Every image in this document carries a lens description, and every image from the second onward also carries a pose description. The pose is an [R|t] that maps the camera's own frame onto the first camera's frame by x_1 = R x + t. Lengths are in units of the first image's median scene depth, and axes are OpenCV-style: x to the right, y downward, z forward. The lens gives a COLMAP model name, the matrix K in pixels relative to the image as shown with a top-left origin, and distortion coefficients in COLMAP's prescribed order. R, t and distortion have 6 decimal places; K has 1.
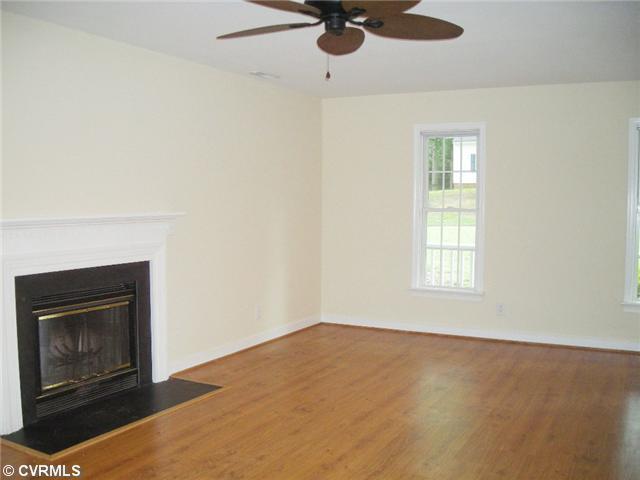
lens RADIAL K [[668.9, 0, 311.0], [0, 668.9, 241.2], [0, 0, 1]] dist [-0.175930, 0.093814]
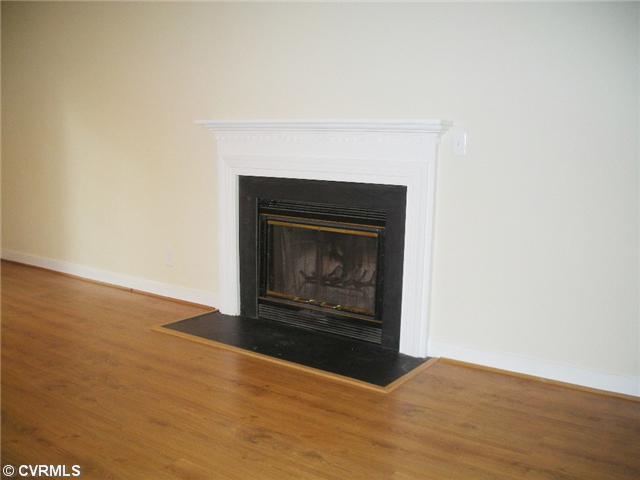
lens RADIAL K [[668.9, 0, 311.0], [0, 668.9, 241.2], [0, 0, 1]] dist [-0.175930, 0.093814]
pose [[-0.120725, 0.157508, -0.980111, 0.544273], [-0.077320, 0.982840, 0.167471, -0.027945], [0.989670, 0.096000, -0.106475, 1.078202]]
